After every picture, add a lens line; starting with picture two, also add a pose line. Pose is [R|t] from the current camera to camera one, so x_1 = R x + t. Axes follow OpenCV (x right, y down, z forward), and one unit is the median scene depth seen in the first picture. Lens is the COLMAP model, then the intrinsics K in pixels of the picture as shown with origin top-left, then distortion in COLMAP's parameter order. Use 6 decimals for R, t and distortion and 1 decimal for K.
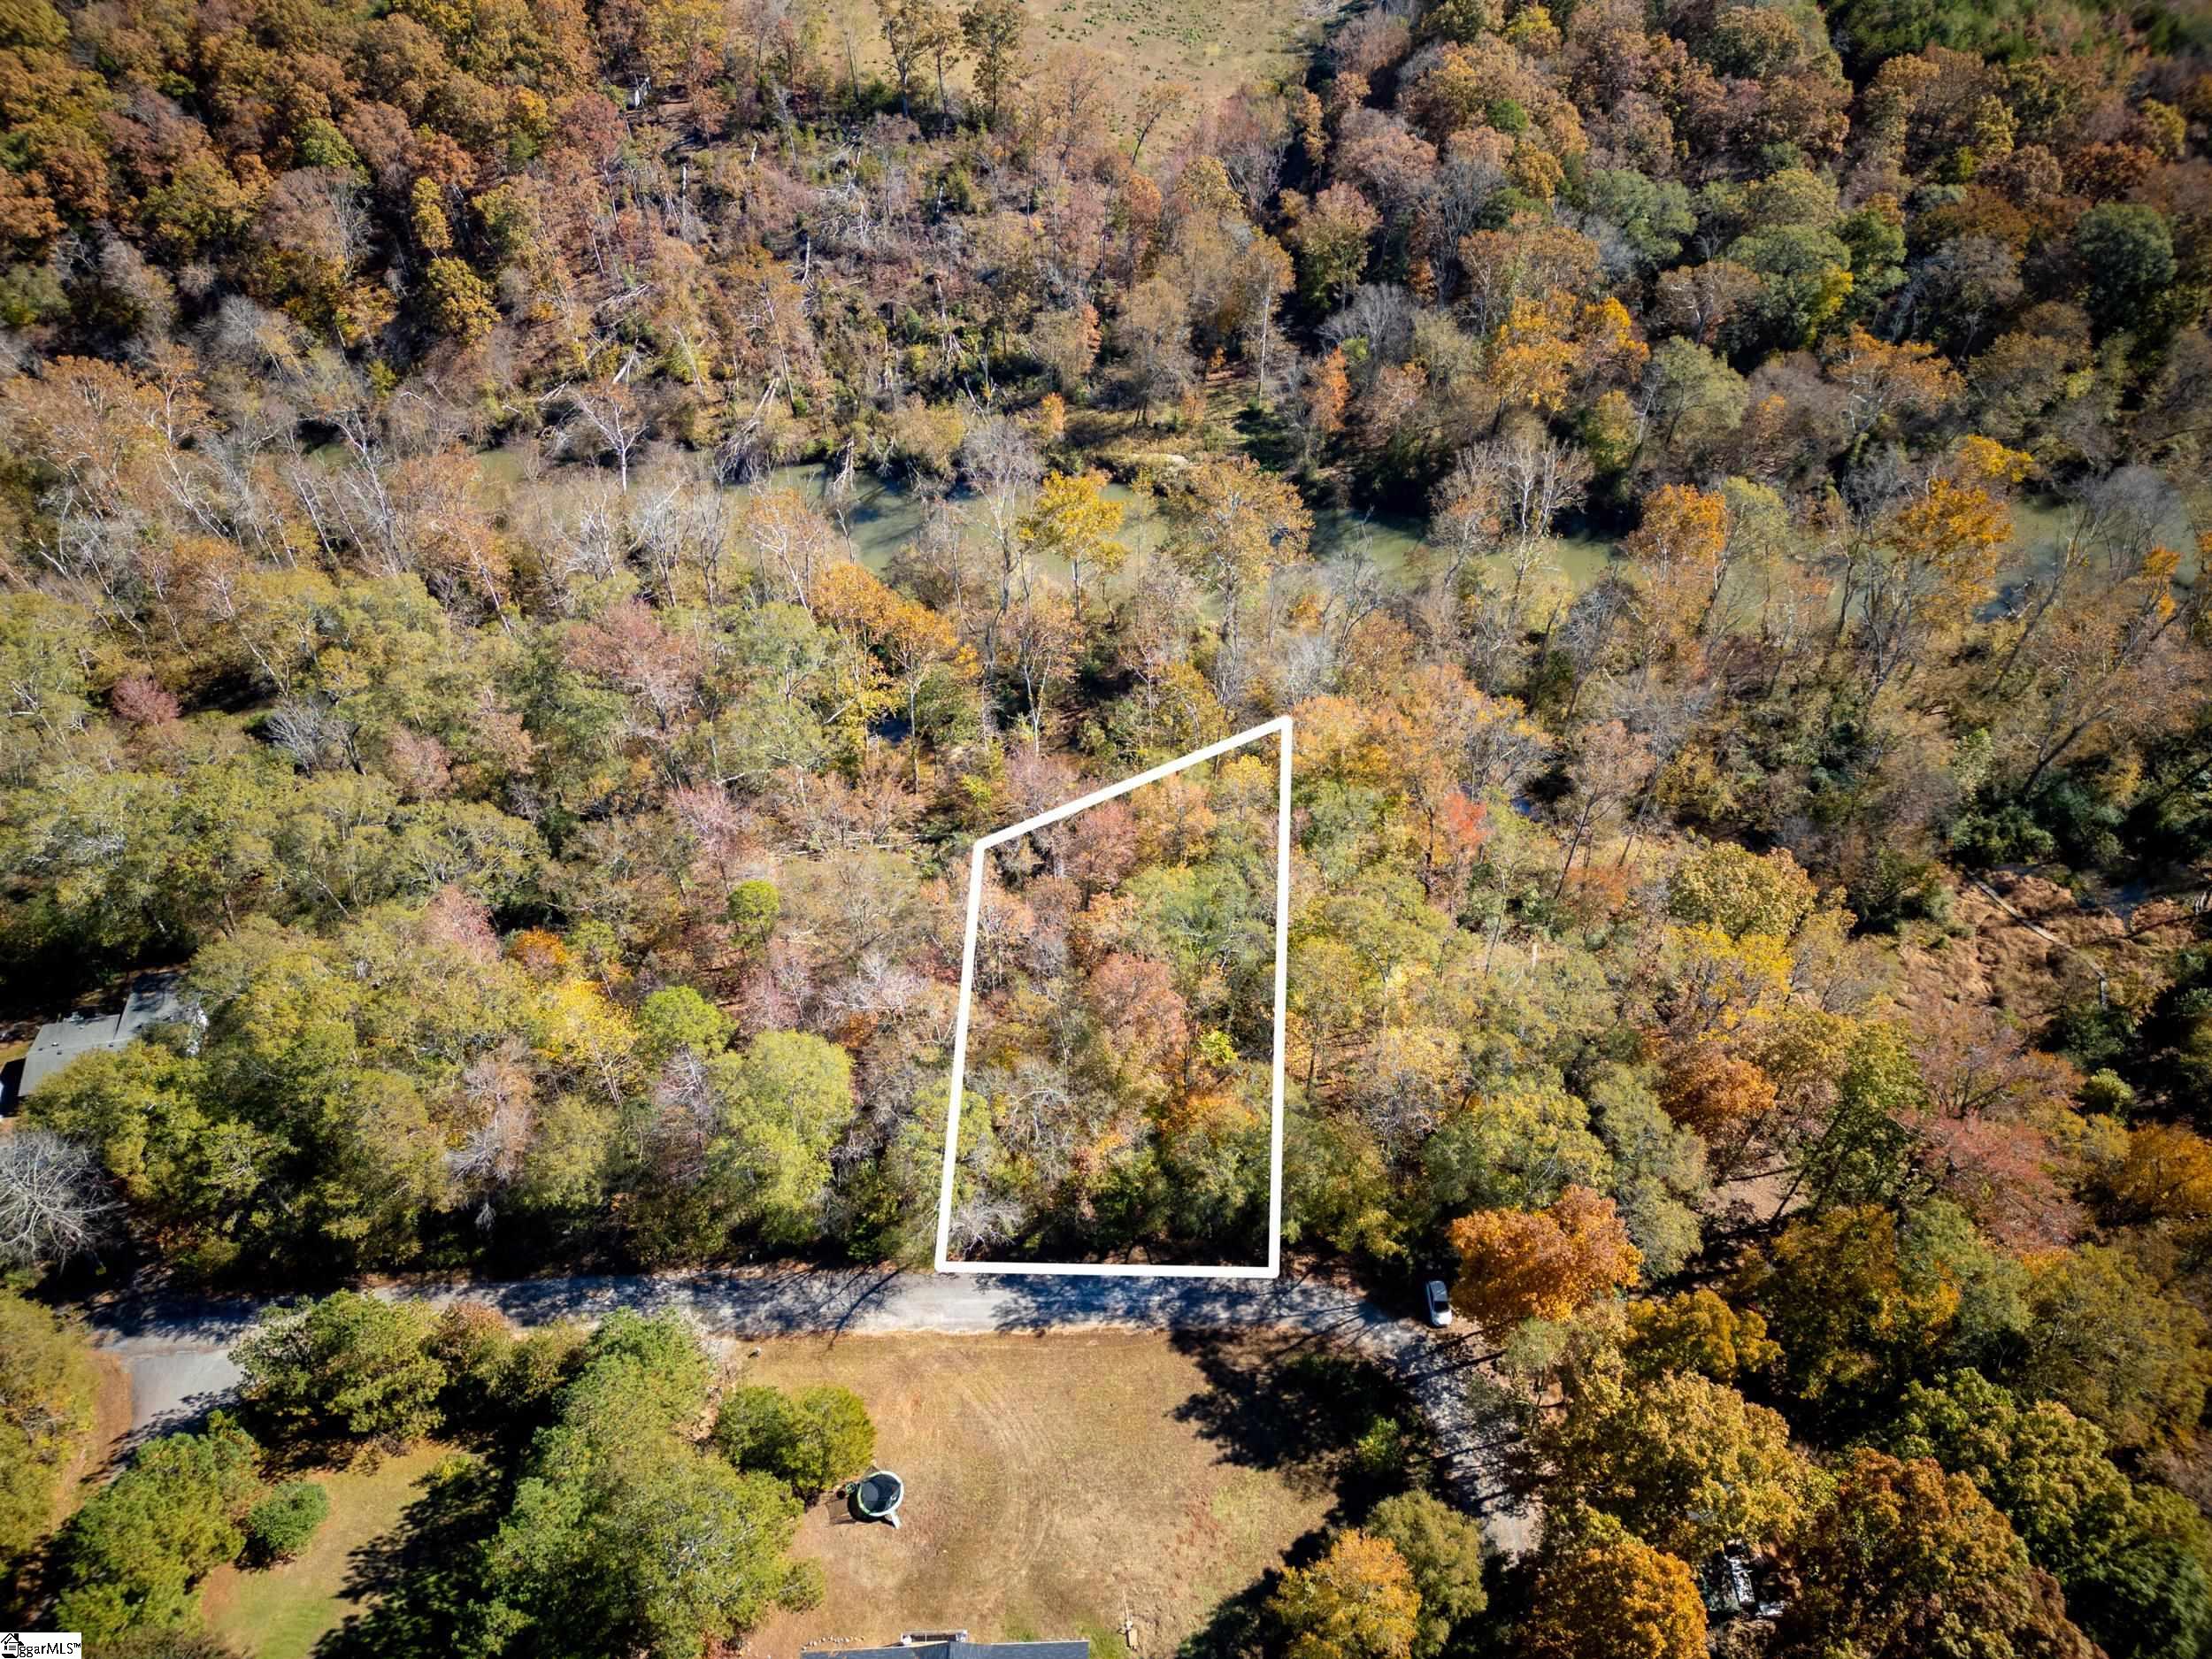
lens RADIAL K [[1570.0, 0, 1105.9], [0, 1570.0, 830.2], [0, 0, 1]] dist [0.047277, -0.006987]
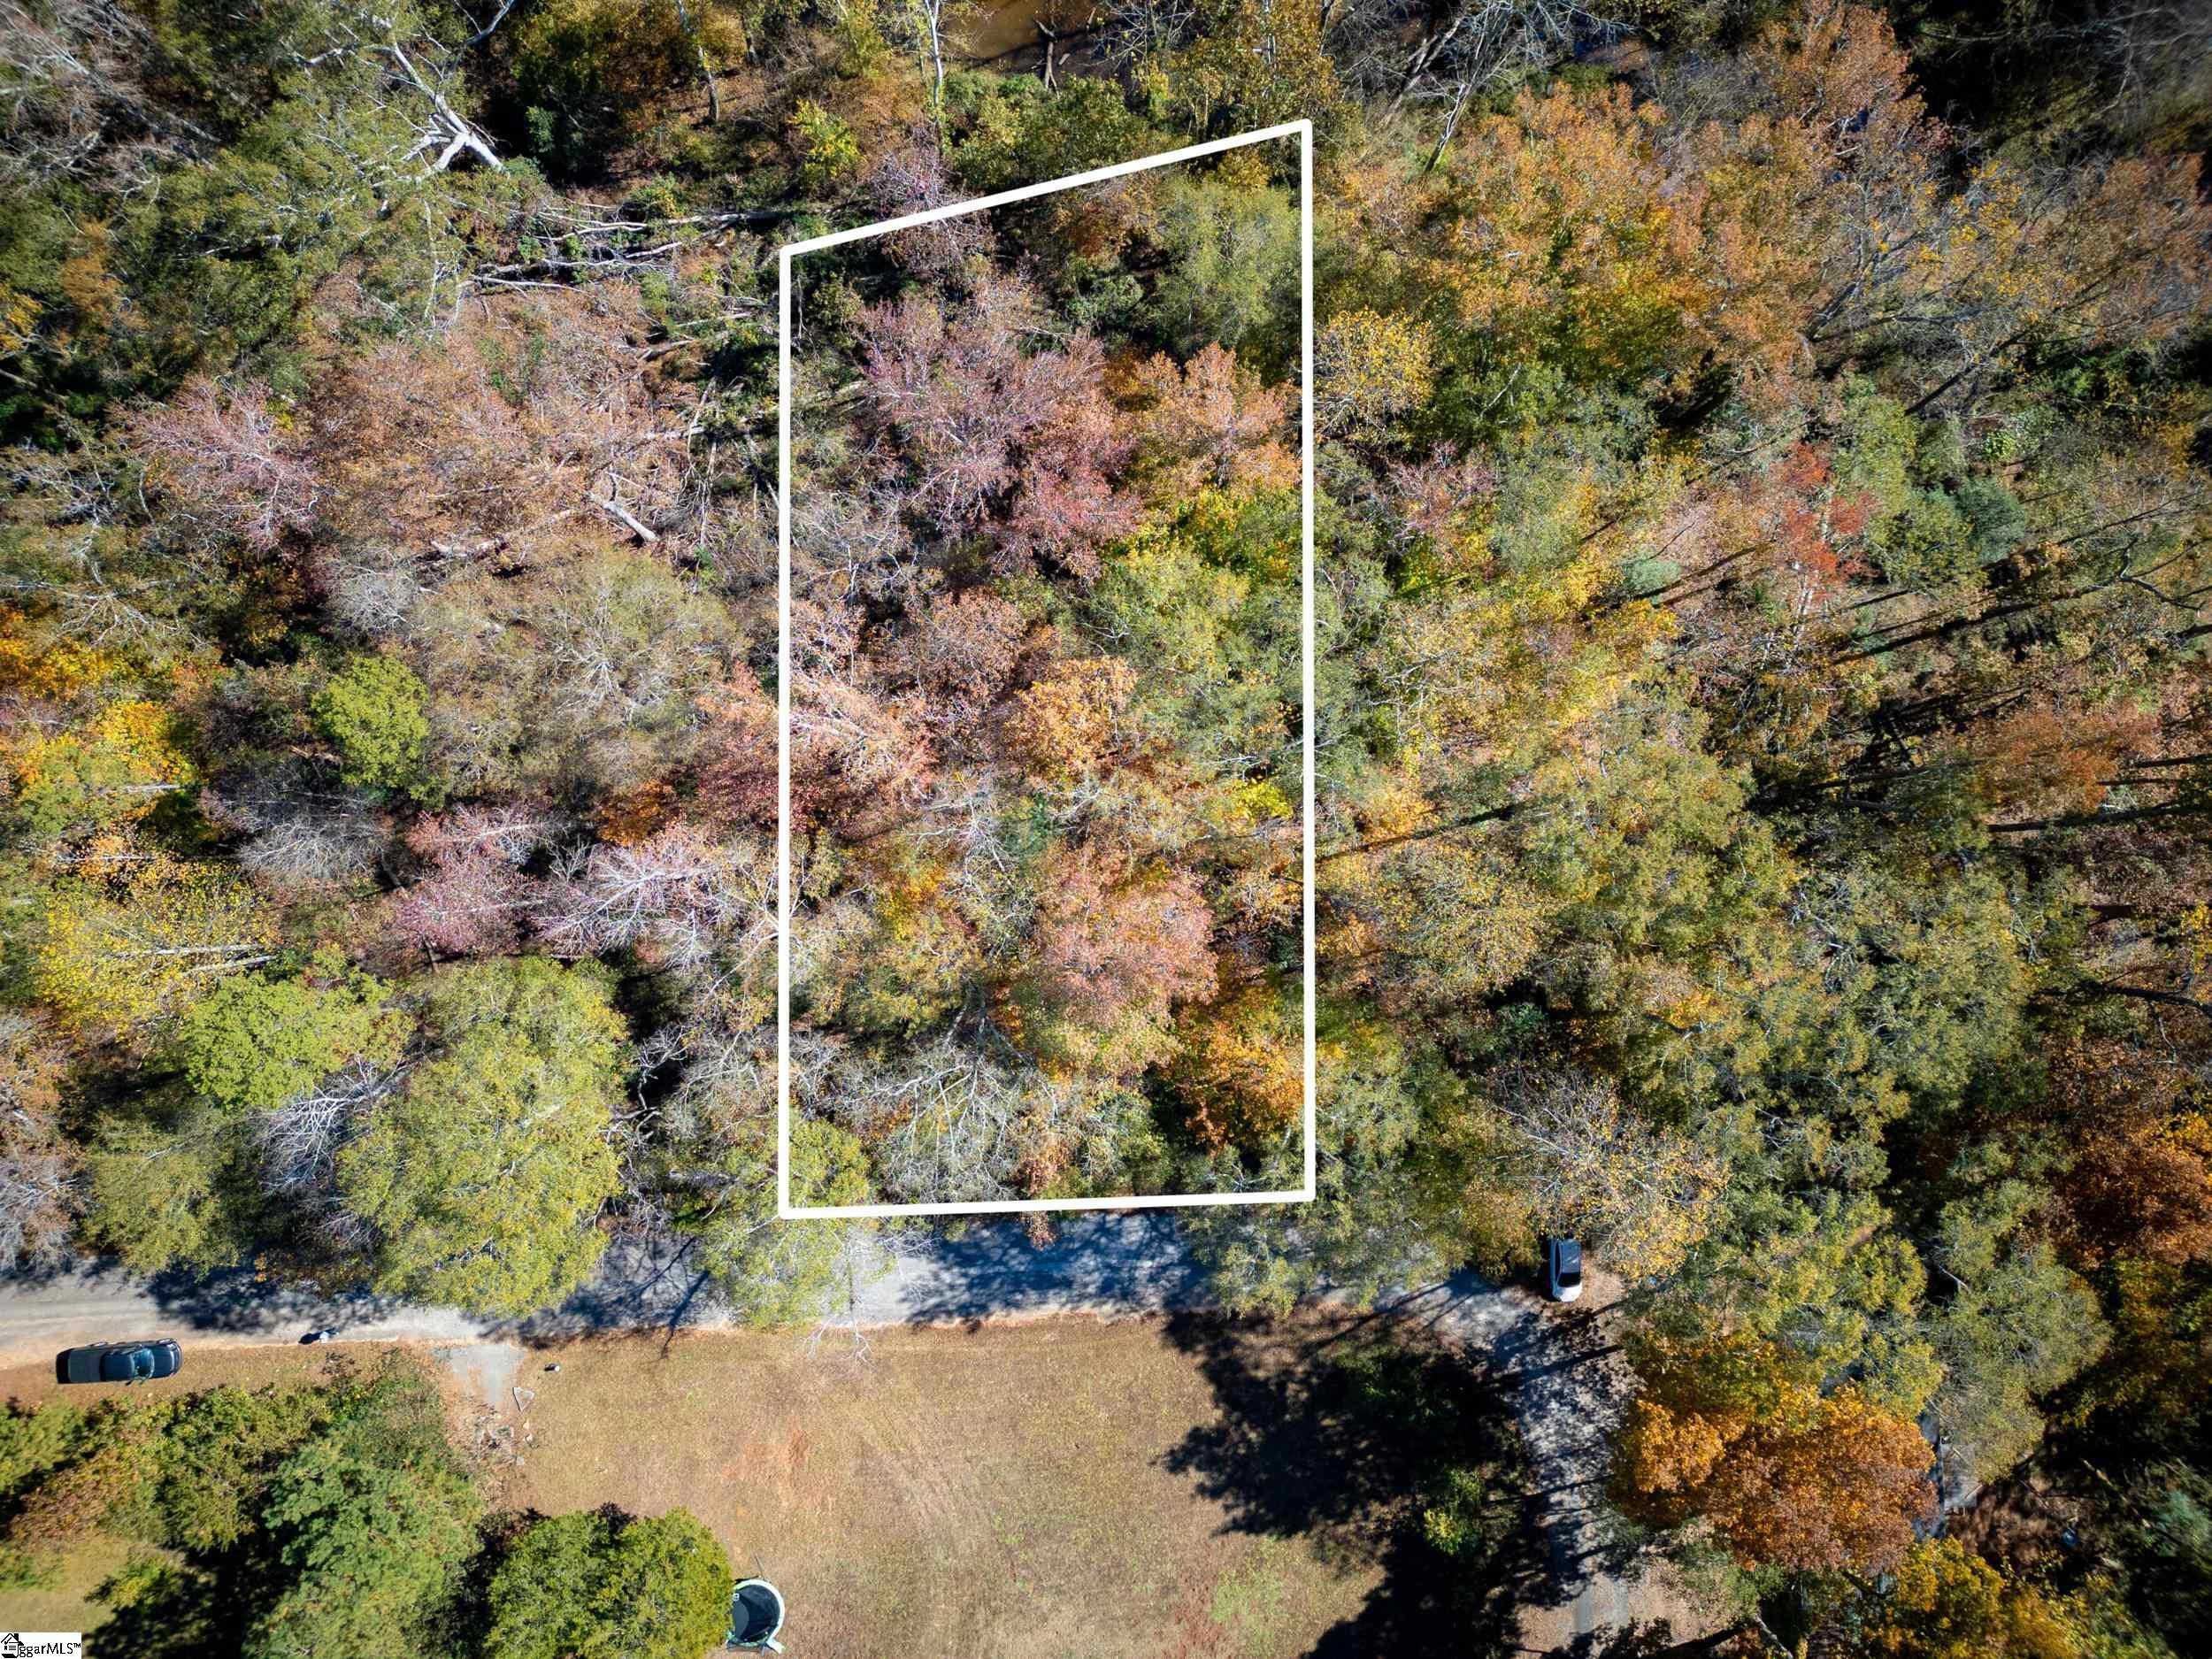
lens RADIAL K [[1570.0, 0, 1110.8], [0, 1570.0, 828.3], [0, 0, 1]] dist [0.047277, -0.006987]
pose [[0.999958, 0.008179, 0.004049, 0.013013], [-0.008679, 0.715063, 0.699006, -0.311511], [0.002822, -0.699012, 0.715105, 0.667368]]
